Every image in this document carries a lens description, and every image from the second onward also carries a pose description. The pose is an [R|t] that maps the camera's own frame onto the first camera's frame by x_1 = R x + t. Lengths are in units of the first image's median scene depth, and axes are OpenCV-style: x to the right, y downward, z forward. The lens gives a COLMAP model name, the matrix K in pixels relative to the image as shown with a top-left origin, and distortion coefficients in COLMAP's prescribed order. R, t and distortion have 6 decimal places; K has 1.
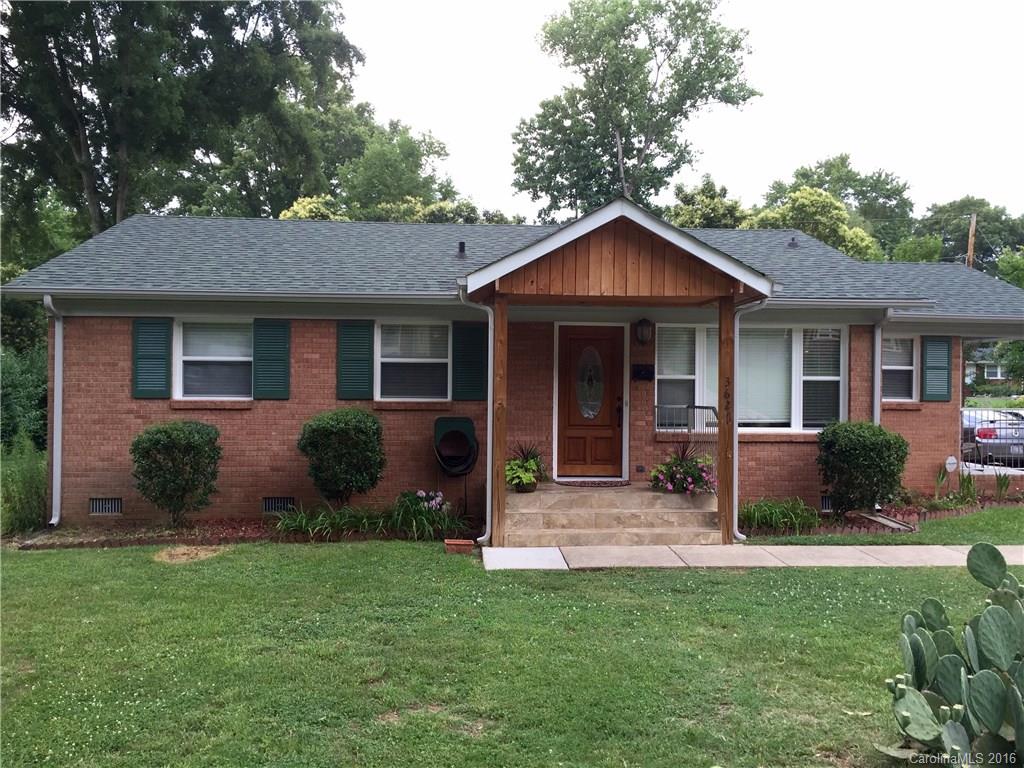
lens RADIAL K [[1002.9, 0, 512.7], [0, 1002.9, 358.6], [0, 0, 1]] dist [0.086278, -0.182873]
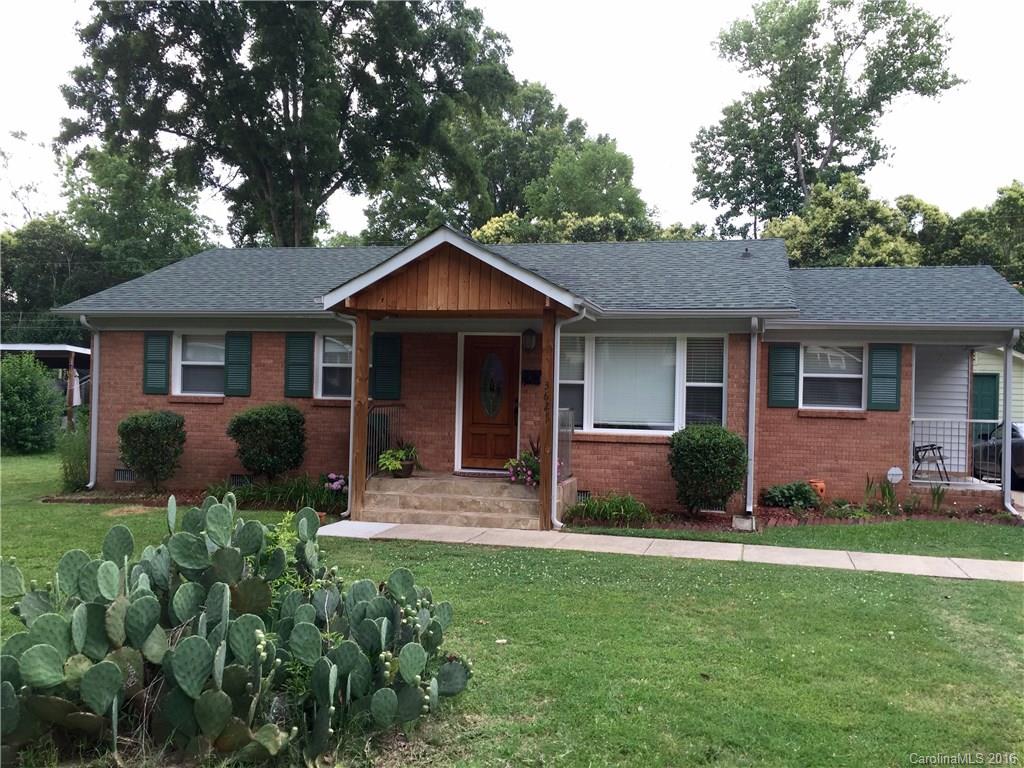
lens RADIAL K [[1011.9, 0, 483.7], [0, 1011.9, 362.7], [0, 0, 1]] dist [0.096600, -0.192467]
pose [[0.935052, 0.004001, -0.354488, 0.474871], [-0.005449, 0.999980, -0.003086, 0.001317], [0.354468, 0.004818, 0.935056, -0.067973]]
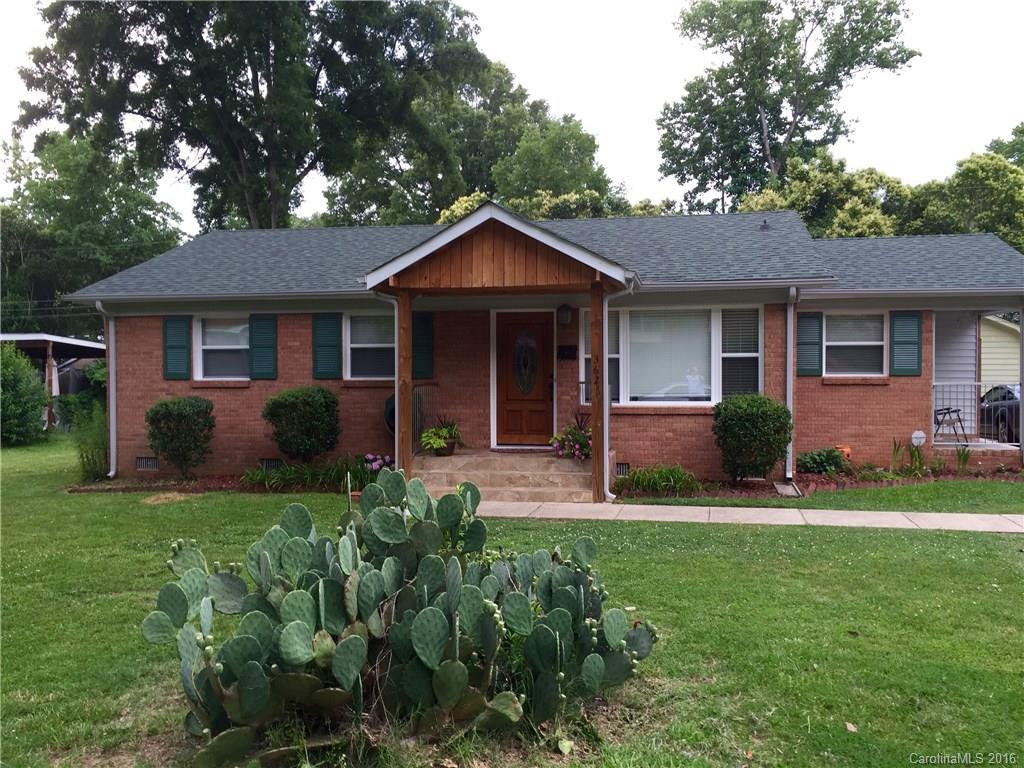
lens RADIAL K [[1011.9, 0, 483.7], [0, 1011.9, 362.7], [0, 0, 1]] dist [0.096600, -0.192467]
pose [[0.955706, -0.014330, -0.293973, 0.370003], [0.019773, 0.999683, 0.015554, 0.005755], [0.293657, -0.020678, 0.955687, -0.105230]]
